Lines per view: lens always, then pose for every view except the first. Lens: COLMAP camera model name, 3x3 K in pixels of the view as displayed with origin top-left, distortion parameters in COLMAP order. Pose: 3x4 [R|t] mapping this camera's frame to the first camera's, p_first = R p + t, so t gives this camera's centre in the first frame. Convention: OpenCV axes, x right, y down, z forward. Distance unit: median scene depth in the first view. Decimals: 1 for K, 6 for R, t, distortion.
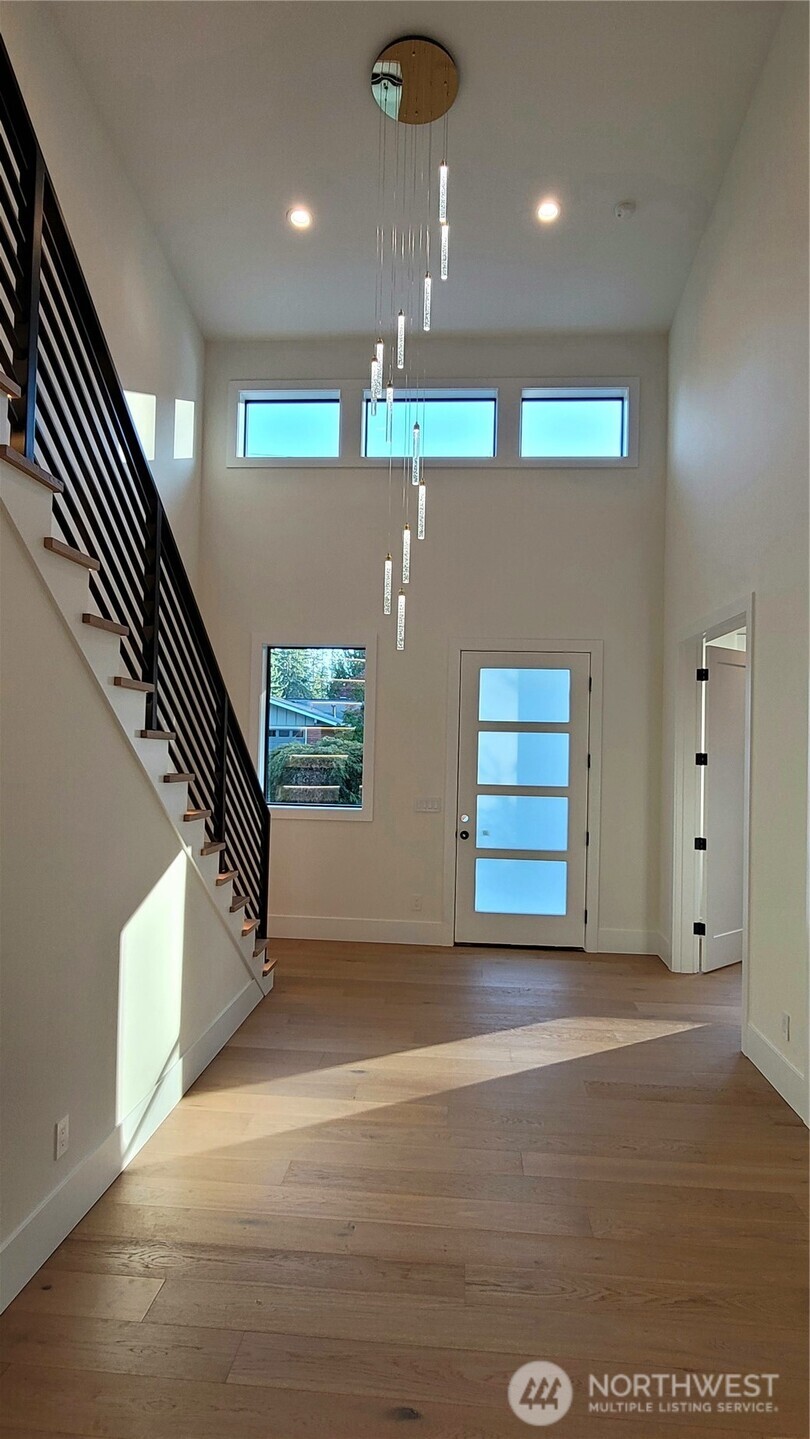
lens RADIAL K [[589.4, 0, 402.0], [0, 589.4, 721.8], [0, 0, 1]] dist [-0.003397, 0.001975]
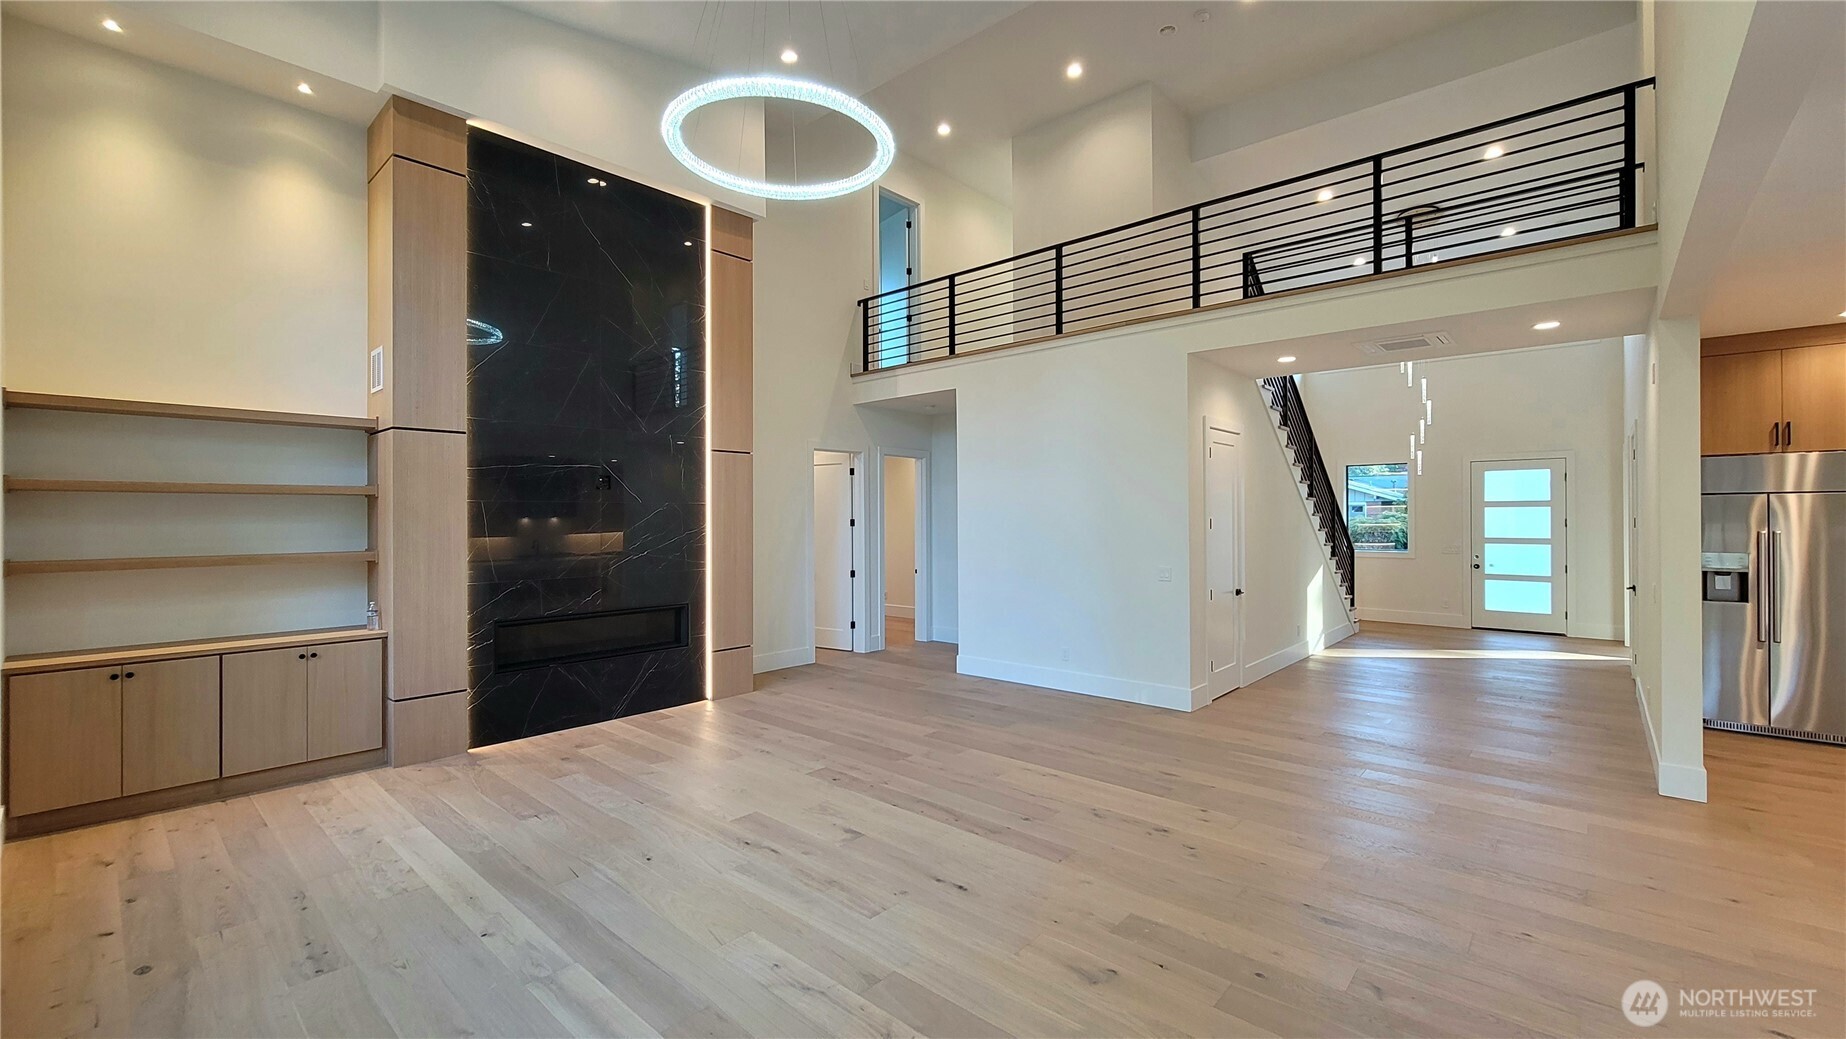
lens RADIAL K [[756.1, 0, 917.0], [0, 756.1, 516.5], [0, 0, 1]] dist [-0.003397, 0.001975]
pose [[0.772555, -0.025108, -0.634451, 0.252941], [0.044826, 0.998881, 0.015053, -0.067030], [0.633363, -0.040069, 0.772817, -1.831902]]
